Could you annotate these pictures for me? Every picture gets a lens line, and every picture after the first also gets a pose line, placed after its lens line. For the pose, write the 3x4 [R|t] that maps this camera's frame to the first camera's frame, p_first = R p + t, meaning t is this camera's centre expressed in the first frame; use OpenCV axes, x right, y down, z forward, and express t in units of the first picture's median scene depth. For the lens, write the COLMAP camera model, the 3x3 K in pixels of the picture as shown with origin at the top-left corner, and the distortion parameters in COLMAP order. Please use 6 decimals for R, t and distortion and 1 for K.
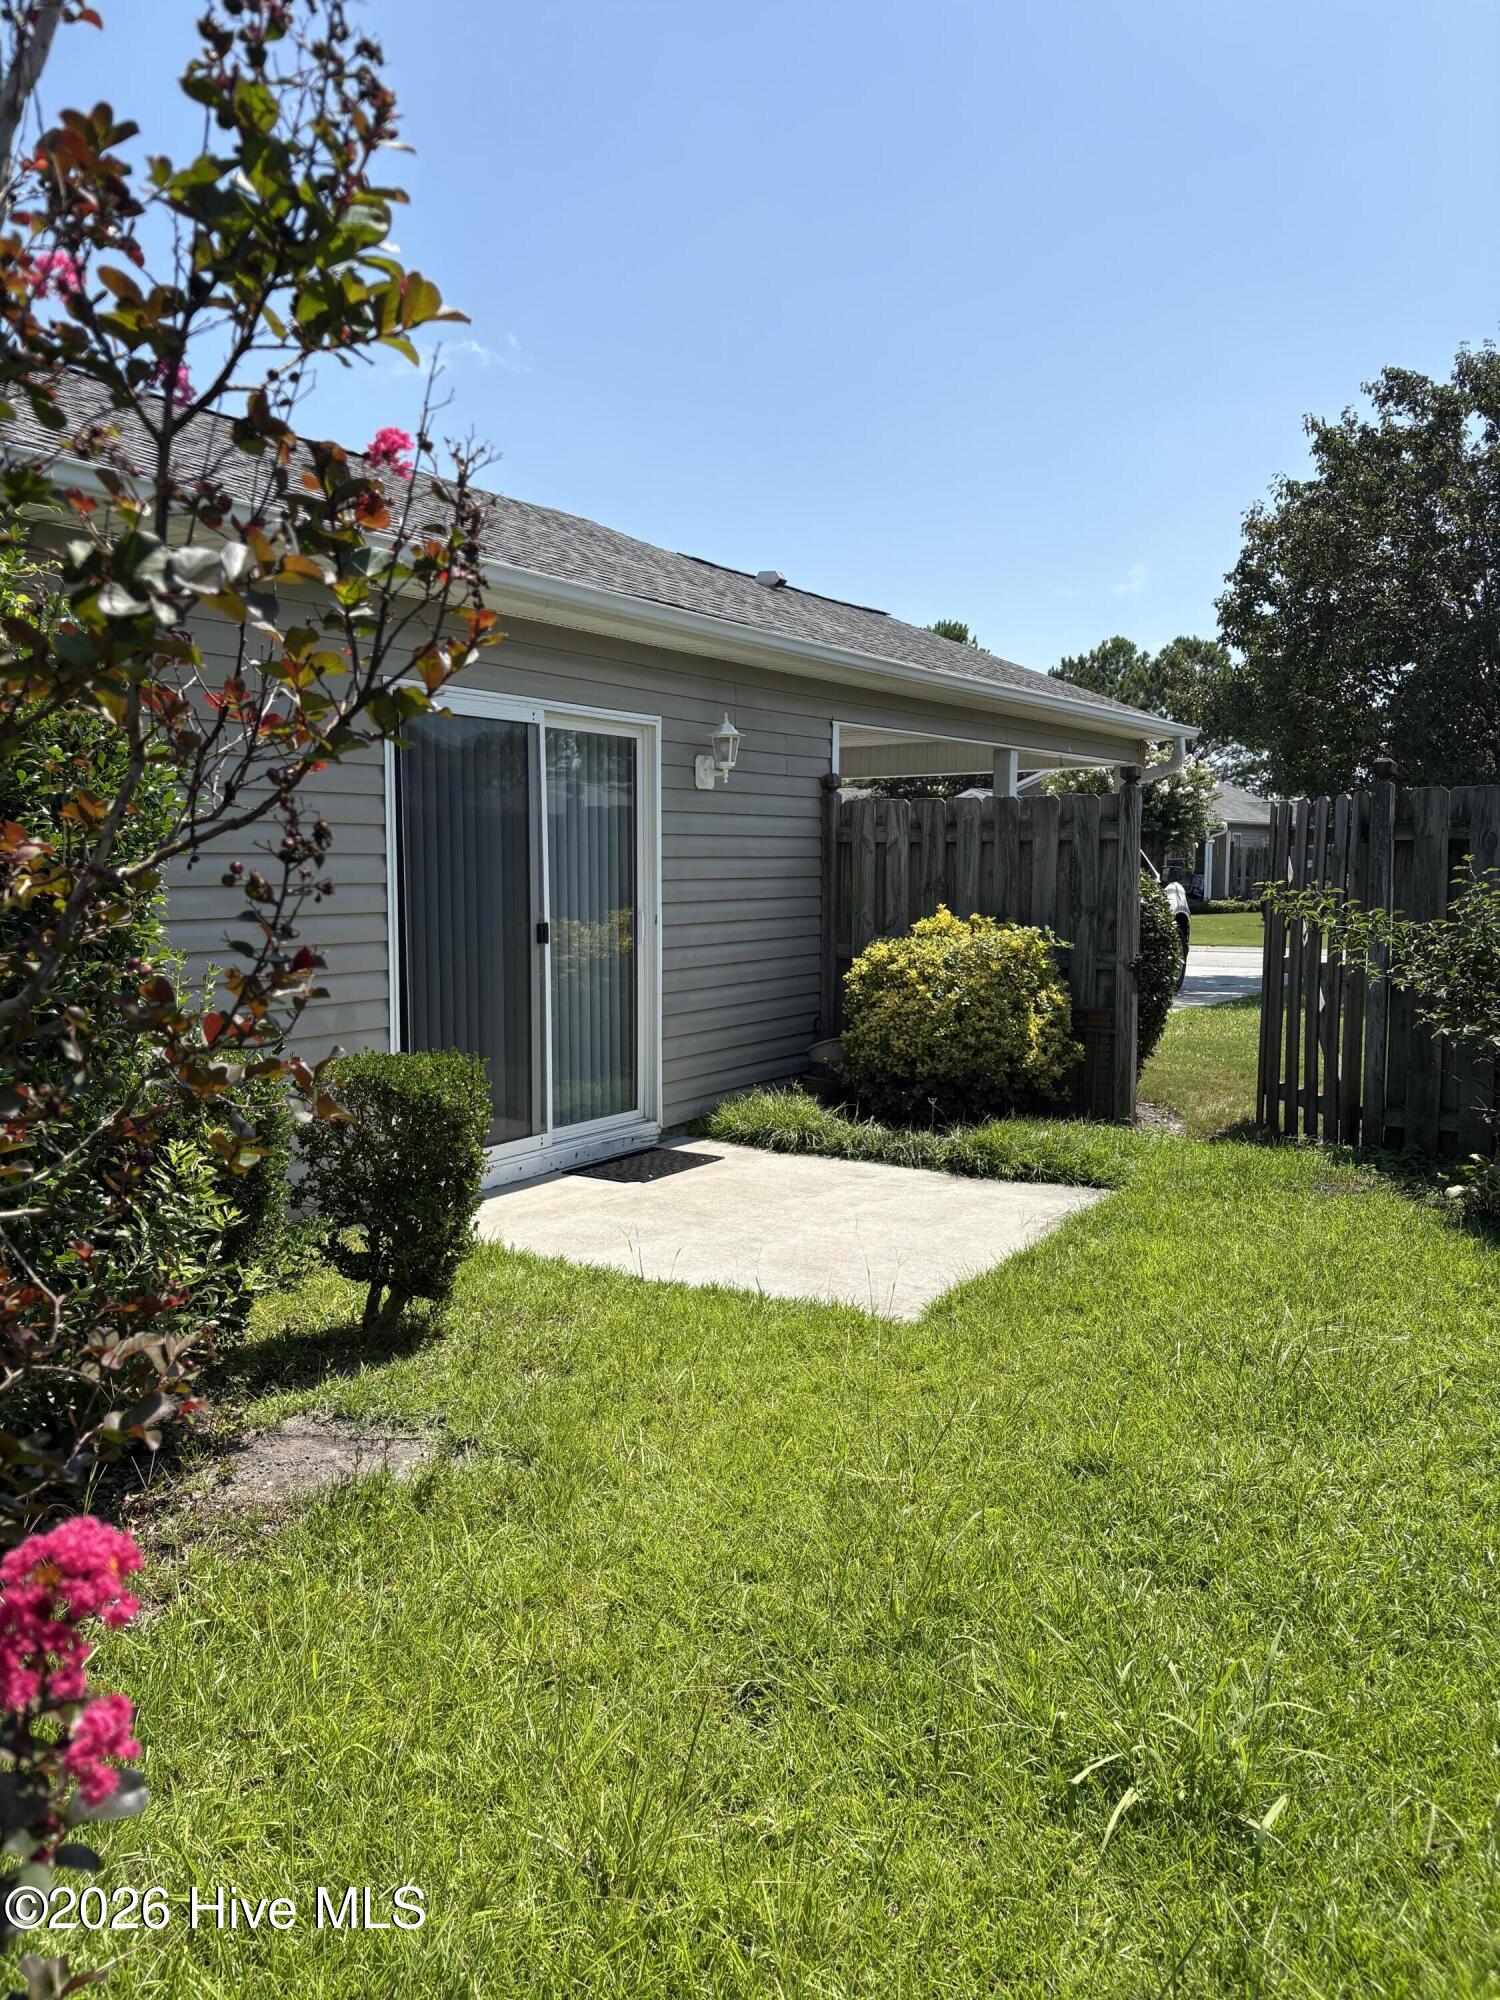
lens RADIAL K [[1545.5, 0, 754.5], [0, 1545.5, 1046.1], [0, 0, 1]] dist [0.016030, -0.001316]
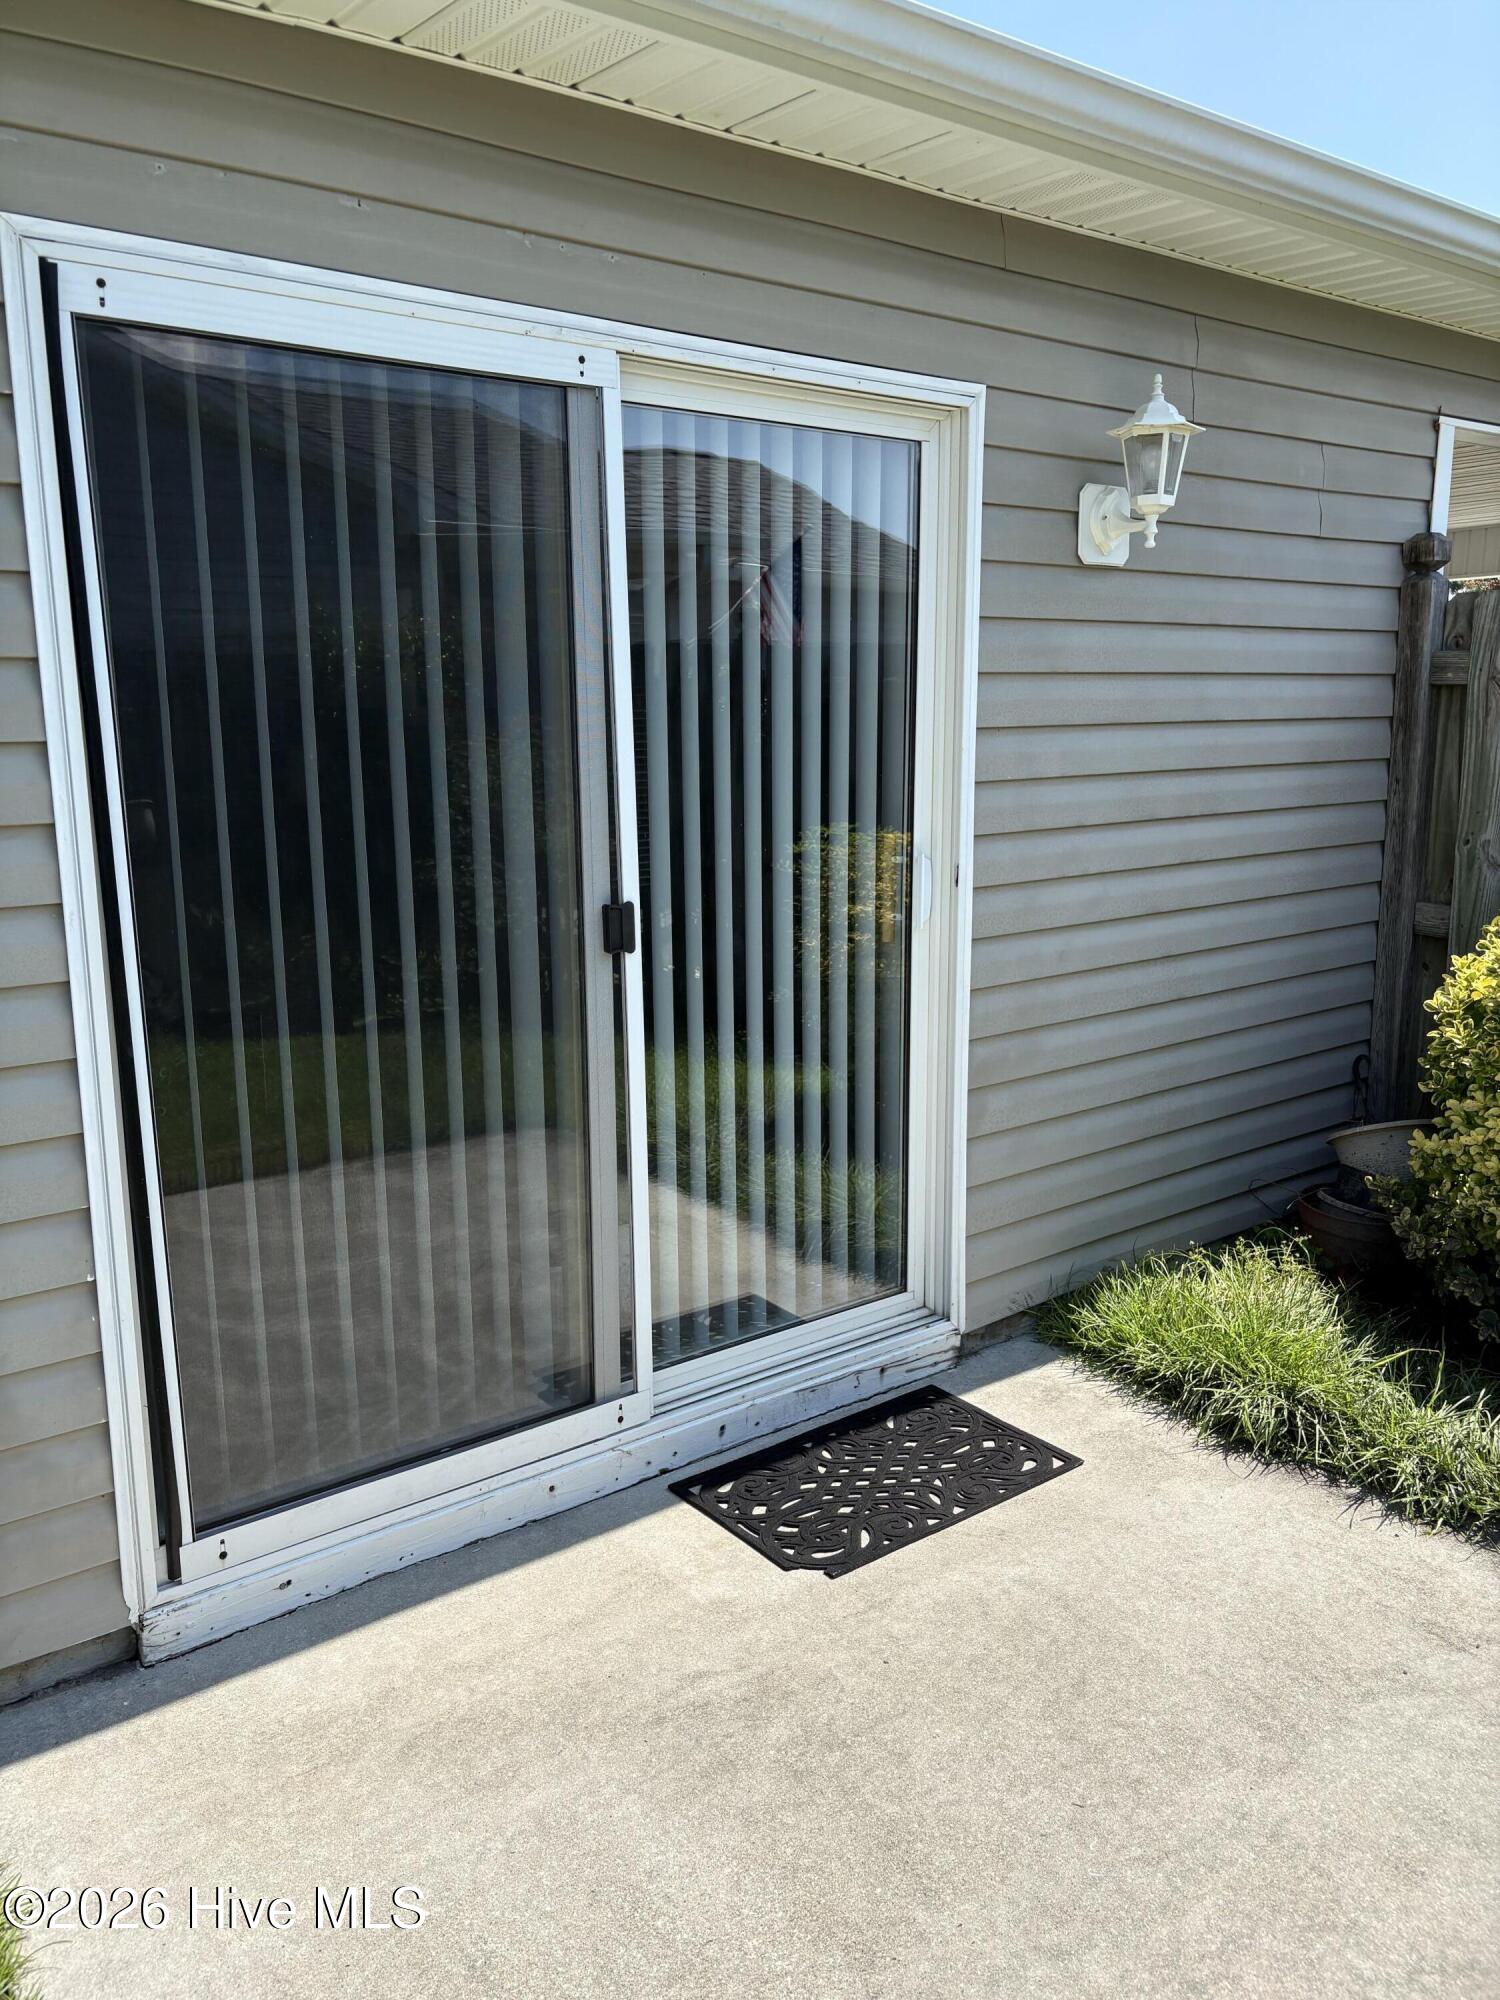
lens RADIAL K [[1543.1, 0, 750.0], [0, 1543.1, 1000.0], [0, 0, 1]] dist [0.013222, 0.000582]
pose [[0.936361, 0.056665, -0.346434, 0.031903], [-0.032343, 0.996614, 0.075594, -0.074968], [0.349545, -0.059579, 0.935023, 0.555509]]
